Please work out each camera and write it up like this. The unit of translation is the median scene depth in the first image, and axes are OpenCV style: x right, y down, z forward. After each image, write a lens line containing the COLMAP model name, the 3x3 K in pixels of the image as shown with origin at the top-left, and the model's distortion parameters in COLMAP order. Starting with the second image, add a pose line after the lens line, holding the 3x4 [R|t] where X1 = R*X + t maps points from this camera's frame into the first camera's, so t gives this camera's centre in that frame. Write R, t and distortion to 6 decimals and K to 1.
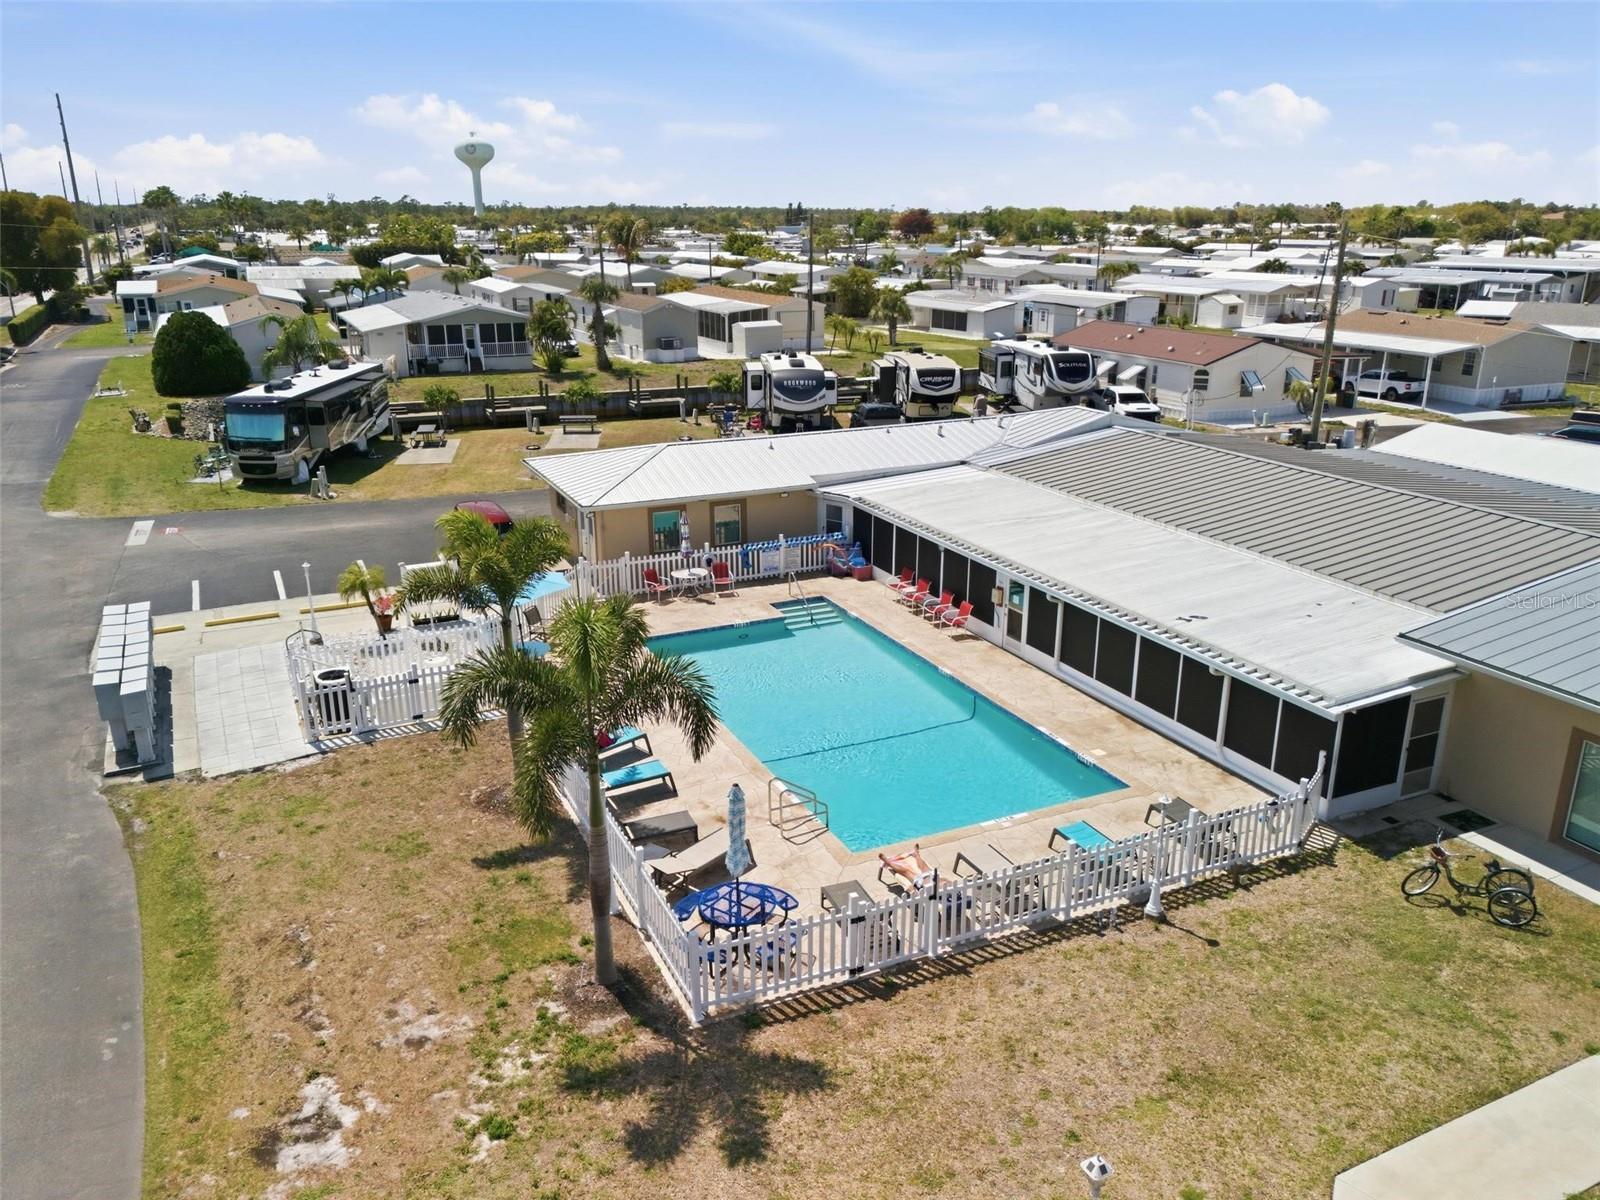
lens RADIAL K [[1176.2, 0, 793.5], [0, 1176.2, 604.9], [0, 0, 1]] dist [0.063627, -0.062984]
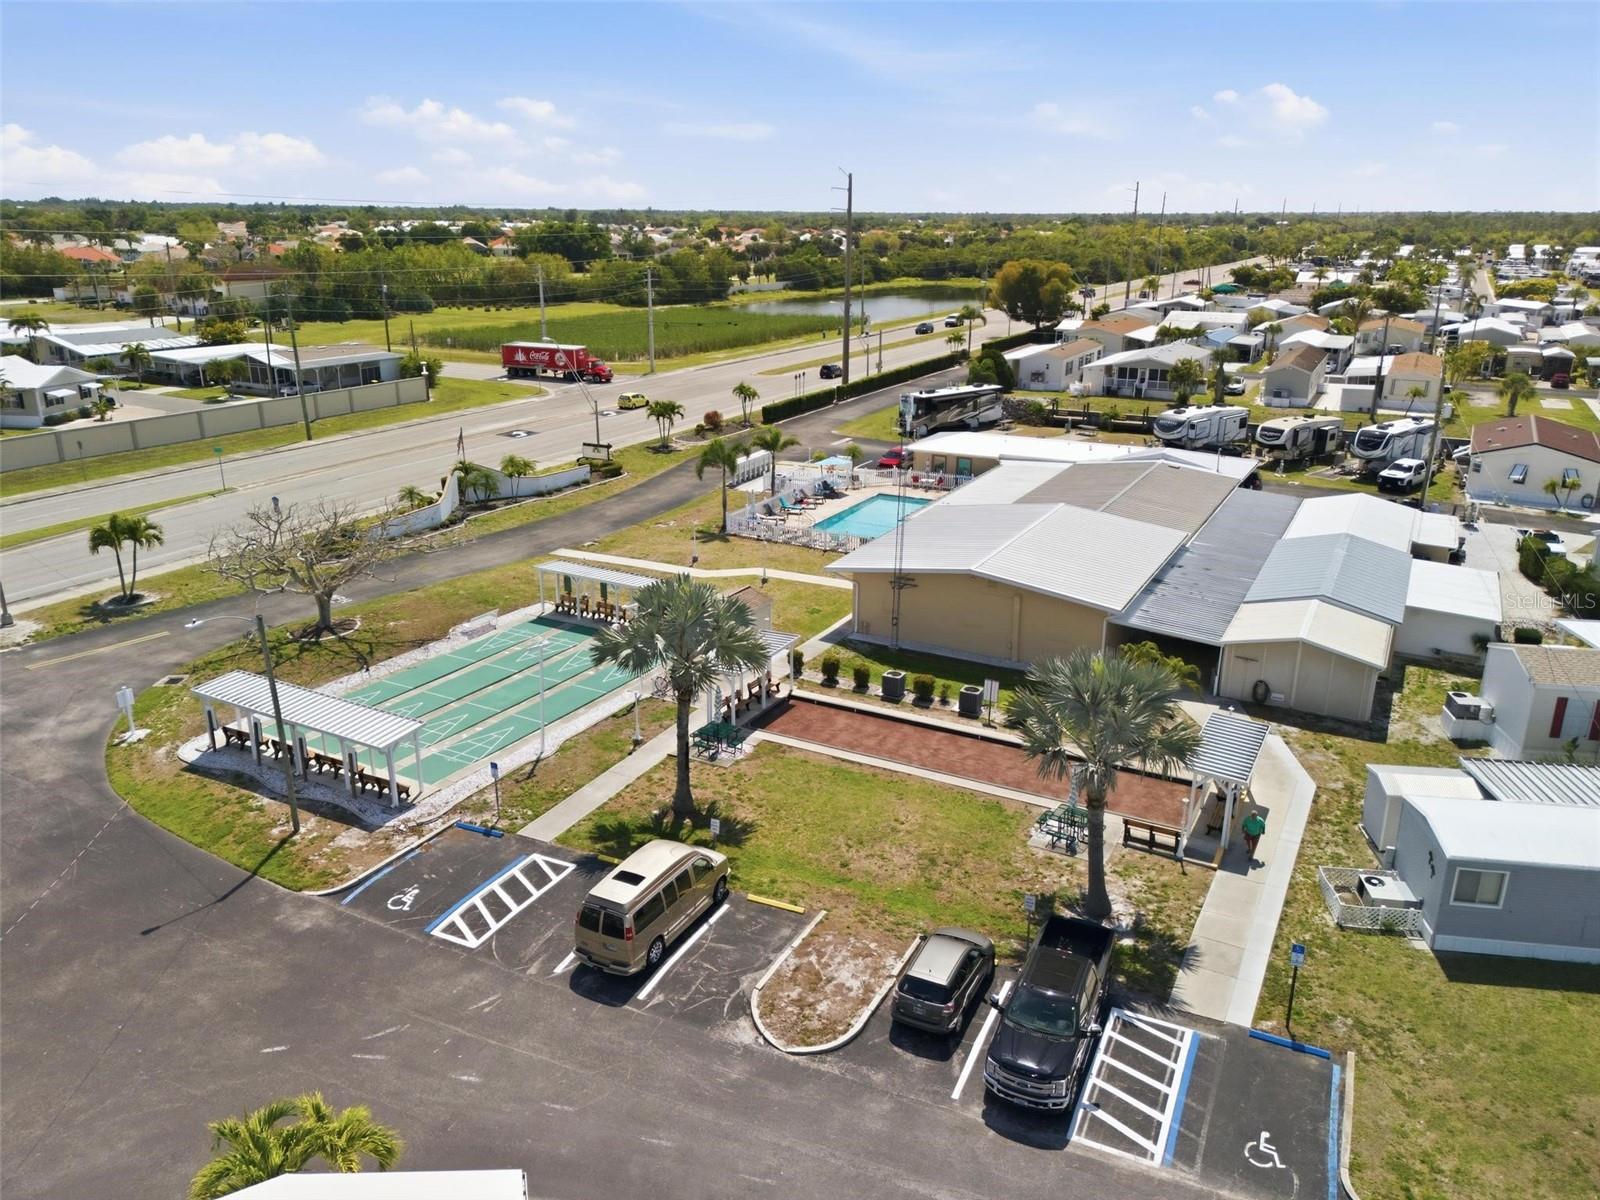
lens RADIAL K [[1176.2, 0, 798.5], [0, 1176.2, 597.4], [0, 0, 1]] dist [0.063627, -0.062984]
pose [[0.594163, 0.249828, -0.764563, 1.068323], [-0.255675, 0.959903, 0.114965, -0.002384], [0.762627, 0.127171, 0.634214, -0.488047]]
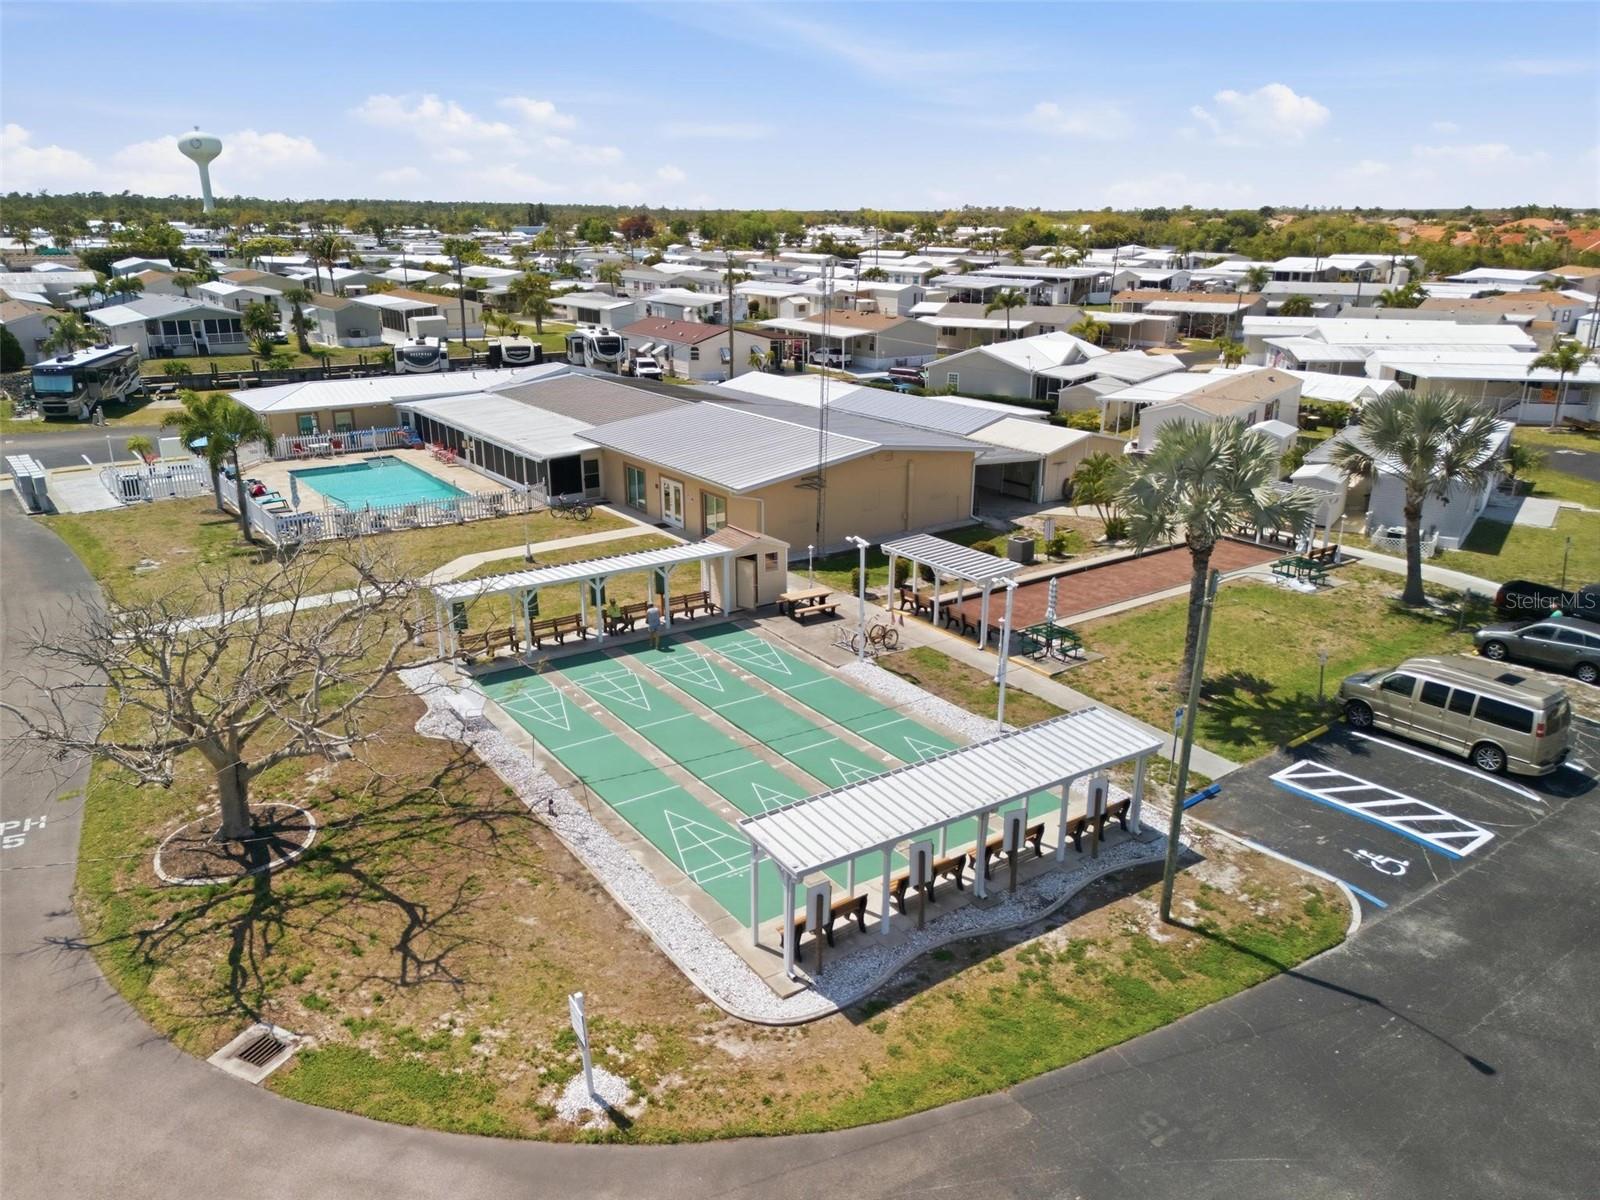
lens RADIAL K [[1176.2, 0, 798.4], [0, 1176.2, 607.8], [0, 0, 1]] dist [0.063627, -0.062984]
pose [[0.982040, -0.053070, 0.181053, 0.193952], [0.052100, 0.998591, 0.010108, 0.159480], [-0.181335, -0.000493, 0.983421, -0.651531]]
